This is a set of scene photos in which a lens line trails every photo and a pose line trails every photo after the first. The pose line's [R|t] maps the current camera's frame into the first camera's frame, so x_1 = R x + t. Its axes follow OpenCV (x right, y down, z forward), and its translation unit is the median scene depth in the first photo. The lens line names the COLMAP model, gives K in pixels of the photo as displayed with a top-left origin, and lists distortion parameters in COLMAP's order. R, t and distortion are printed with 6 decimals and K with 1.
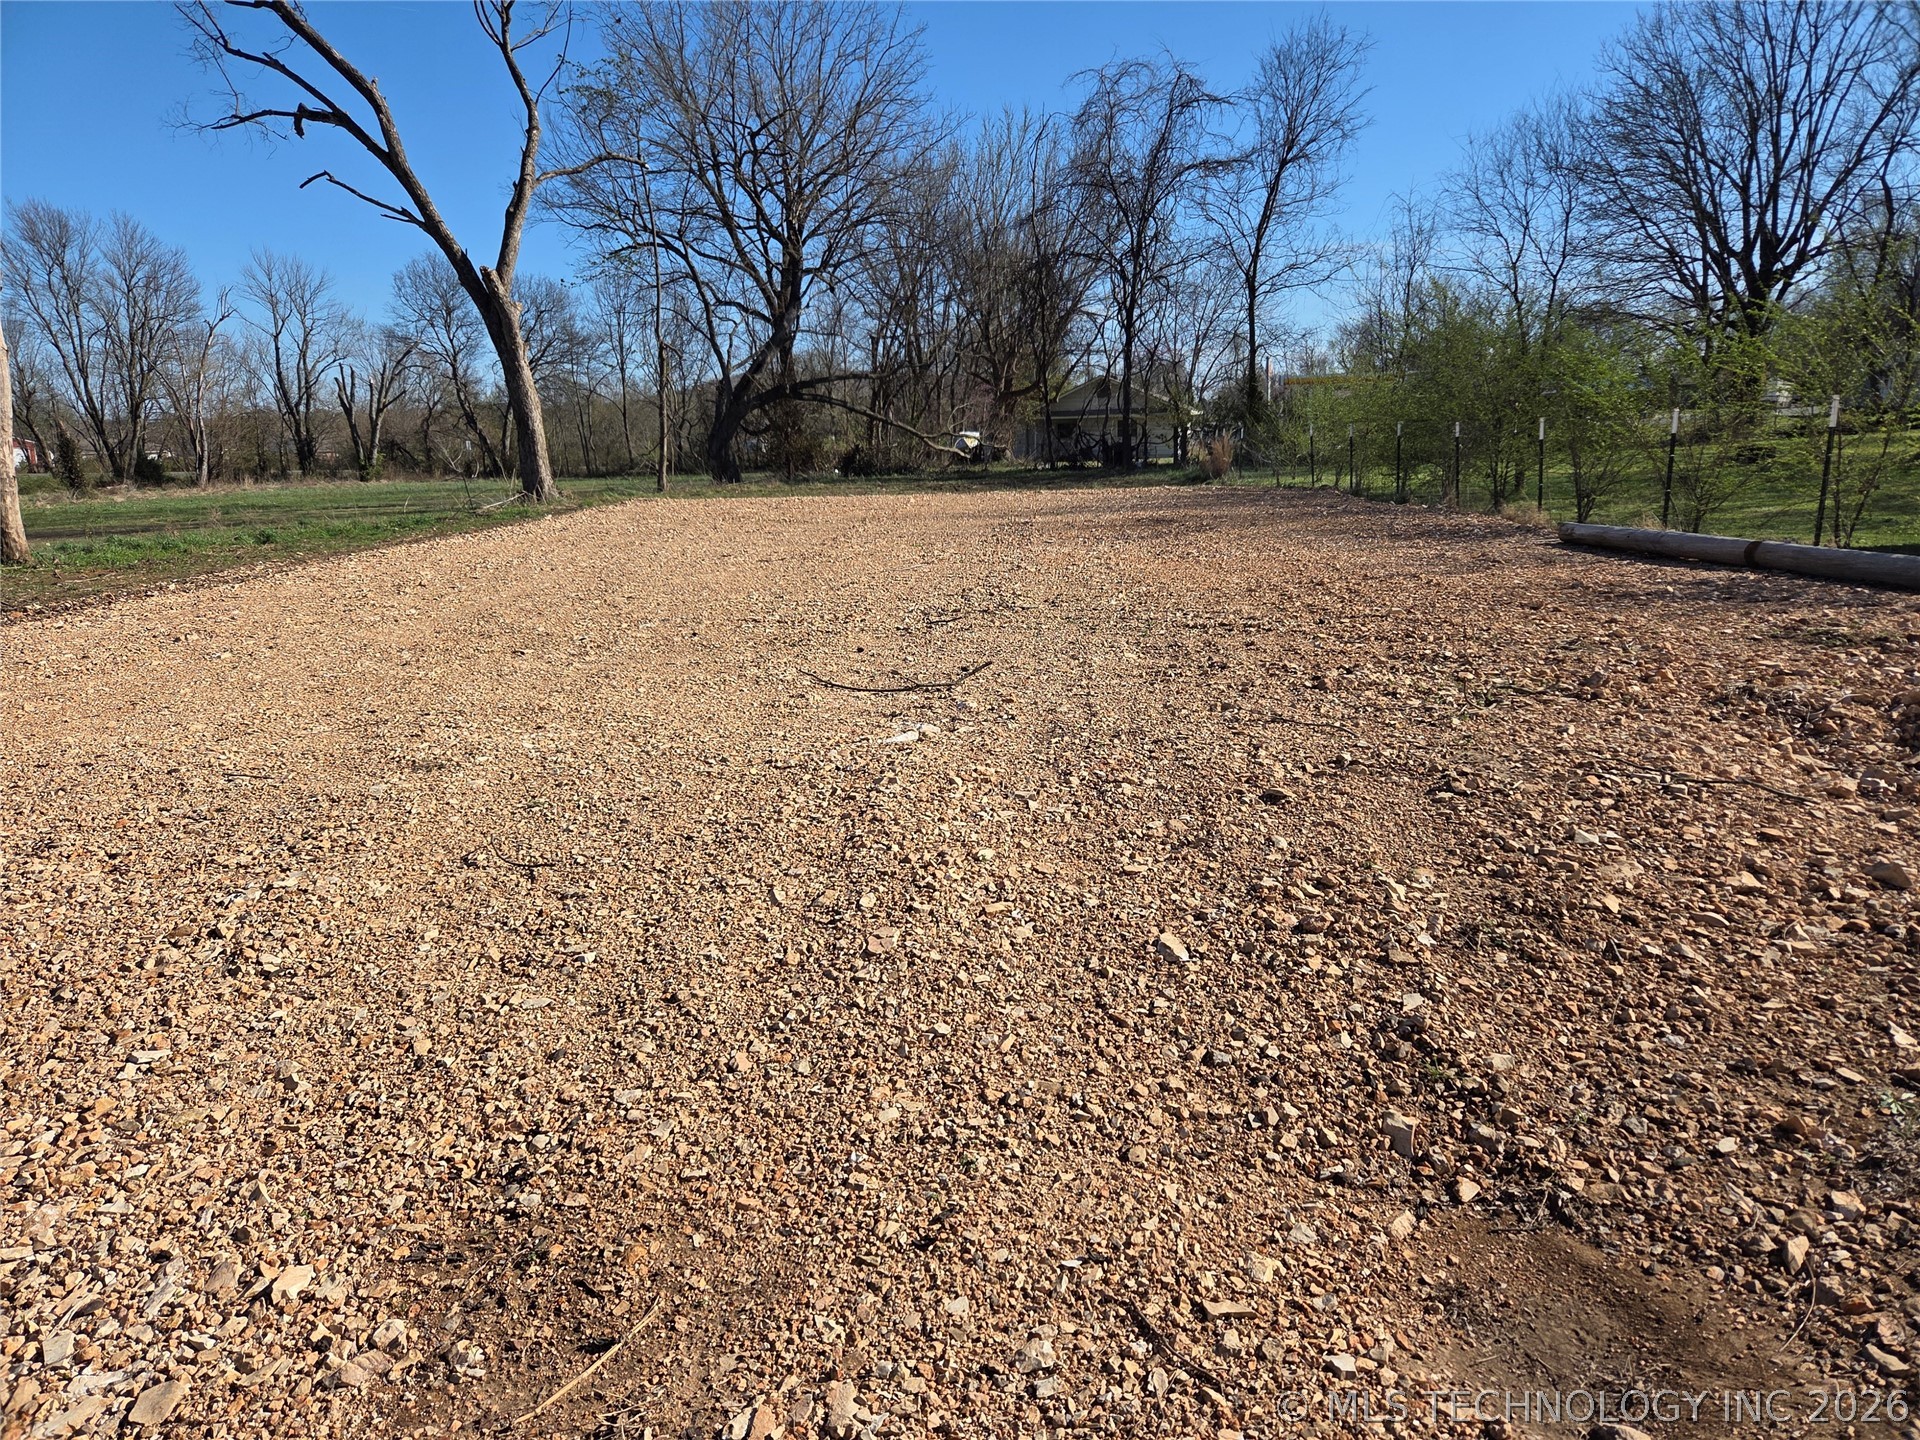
lens RADIAL K [[1288.3, 0, 977.1], [0, 1288.3, 709.4], [0, 0, 1]] dist [0.042012, -0.037254]
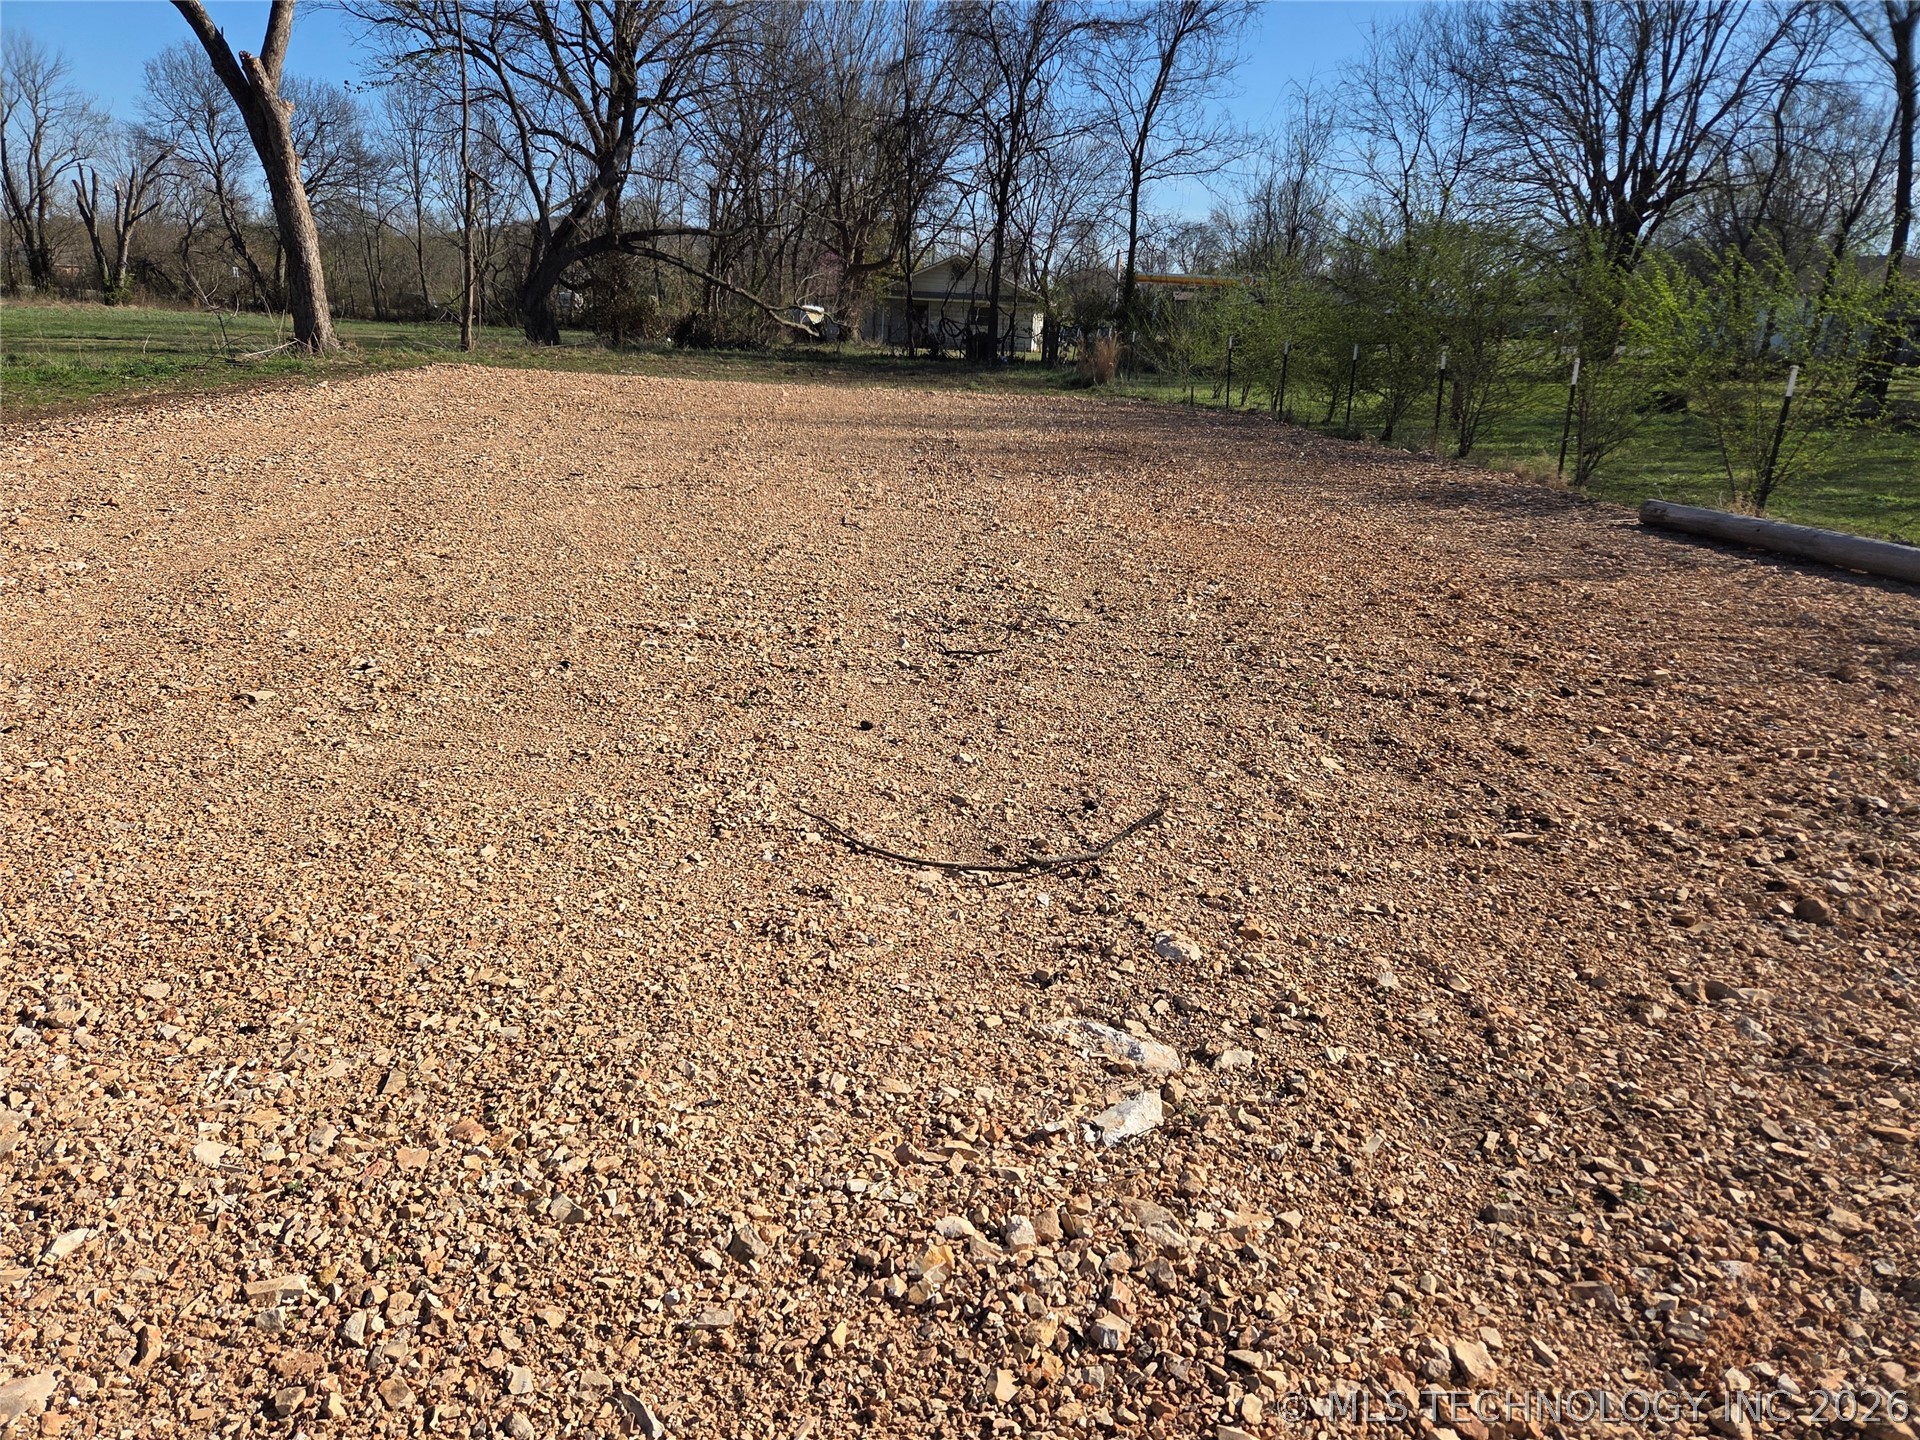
lens RADIAL K [[1288.3, 0, 953.1], [0, 1288.3, 738.3], [0, 0, 1]] dist [0.042012, -0.037254]
pose [[0.990980, 0.038873, 0.128251, -0.018413], [-0.052515, 0.993110, 0.104762, -0.015055], [-0.123295, -0.110553, 0.986193, 0.061084]]
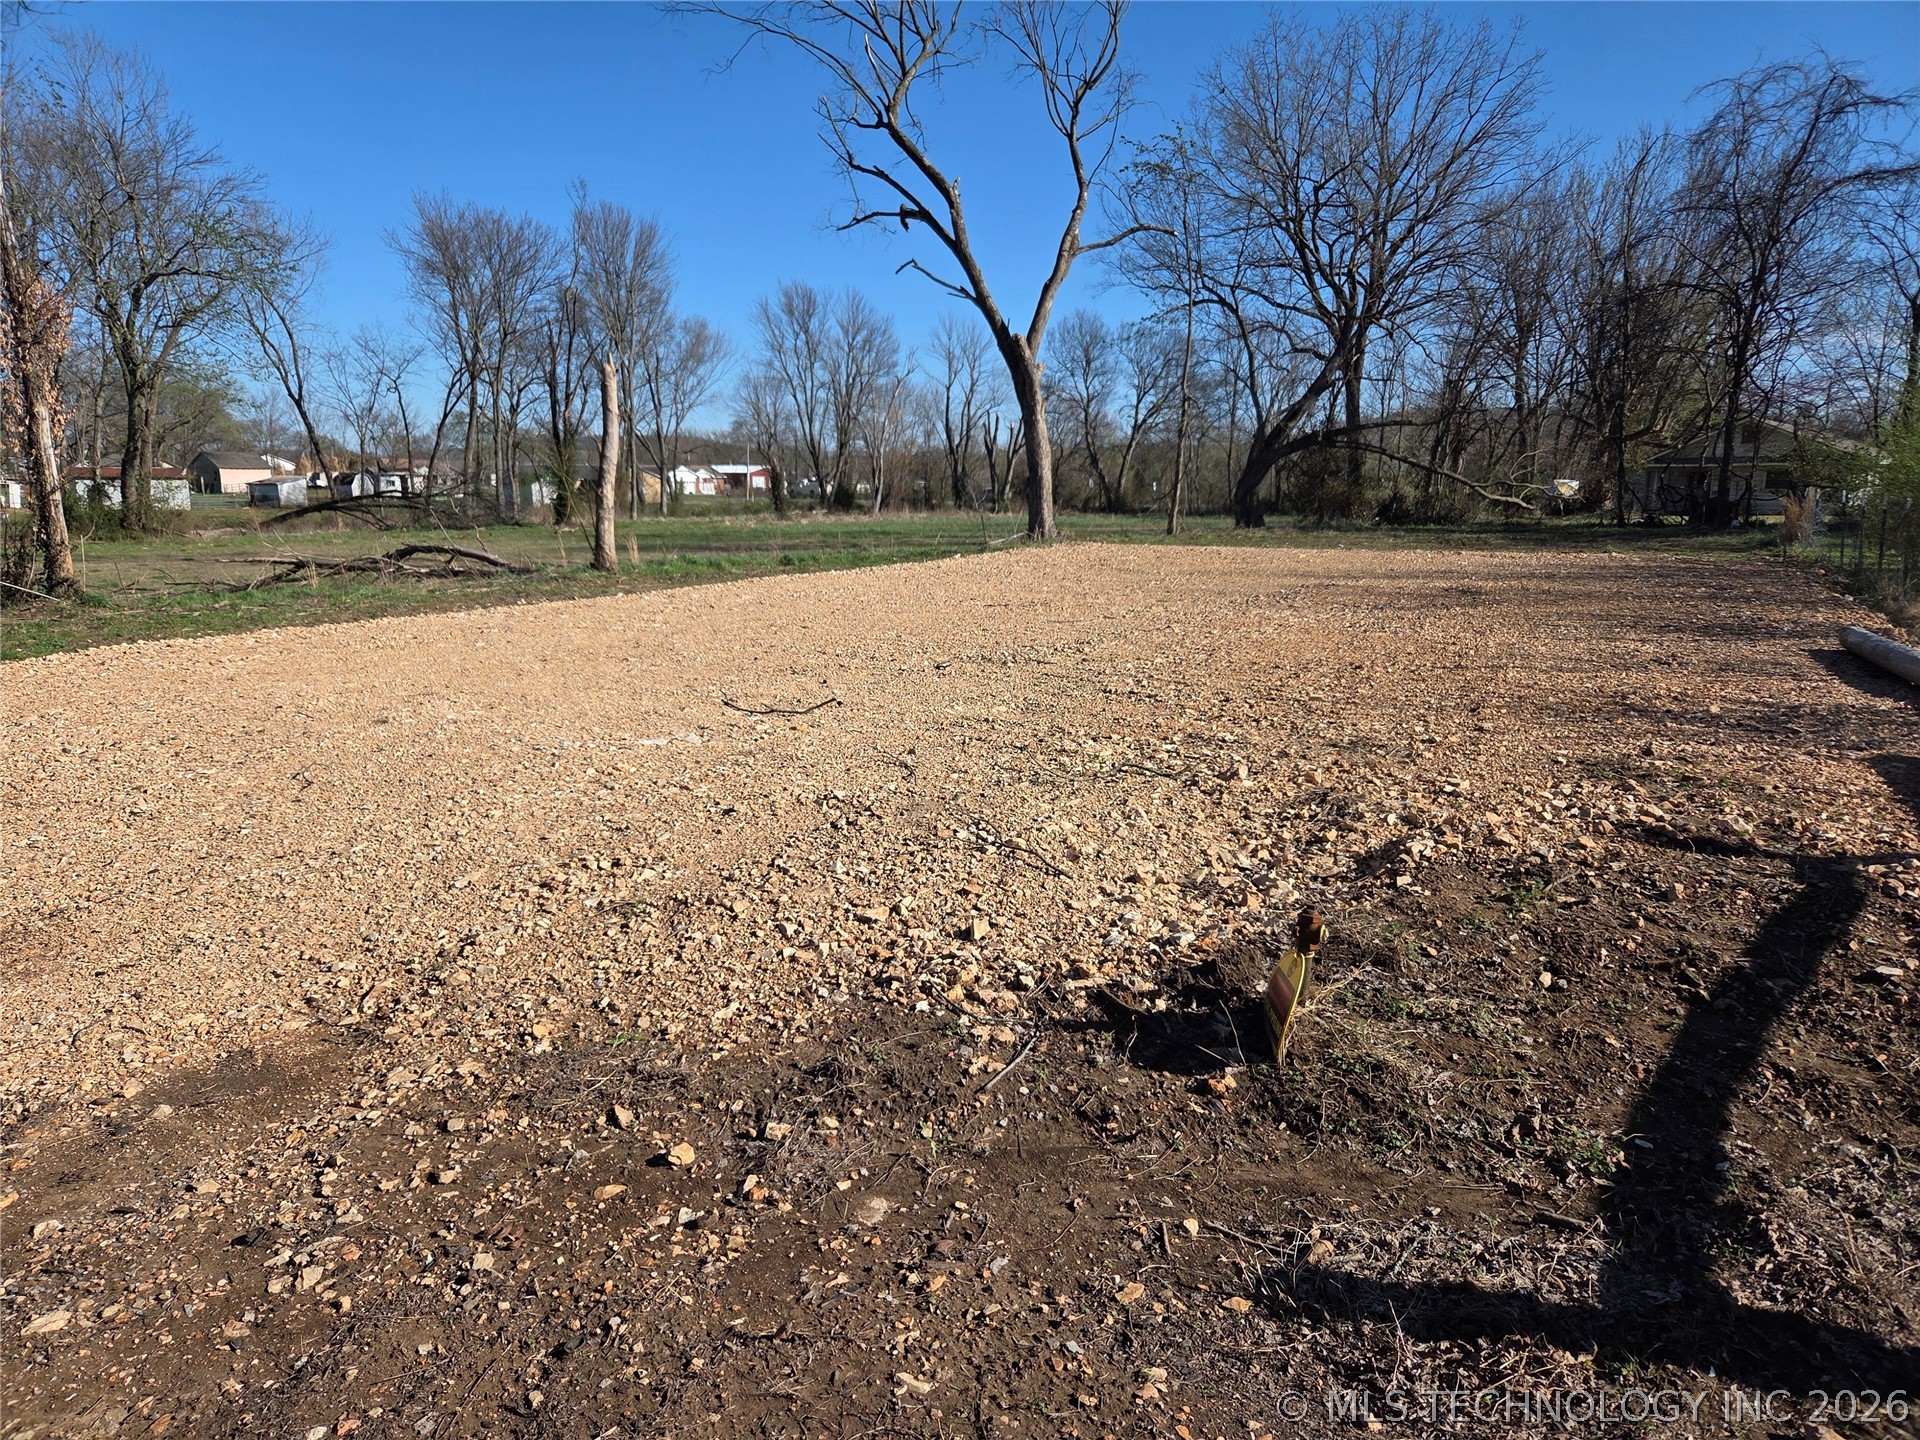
lens RADIAL K [[1288.3, 0, 953.5], [0, 1288.3, 721.6], [0, 0, 1]] dist [0.042012, -0.037254]
pose [[0.876959, 0.109766, -0.467862, 0.091861], [-0.119034, 0.992842, 0.009816, -0.003535], [0.465590, 0.047083, 0.883747, -0.011999]]
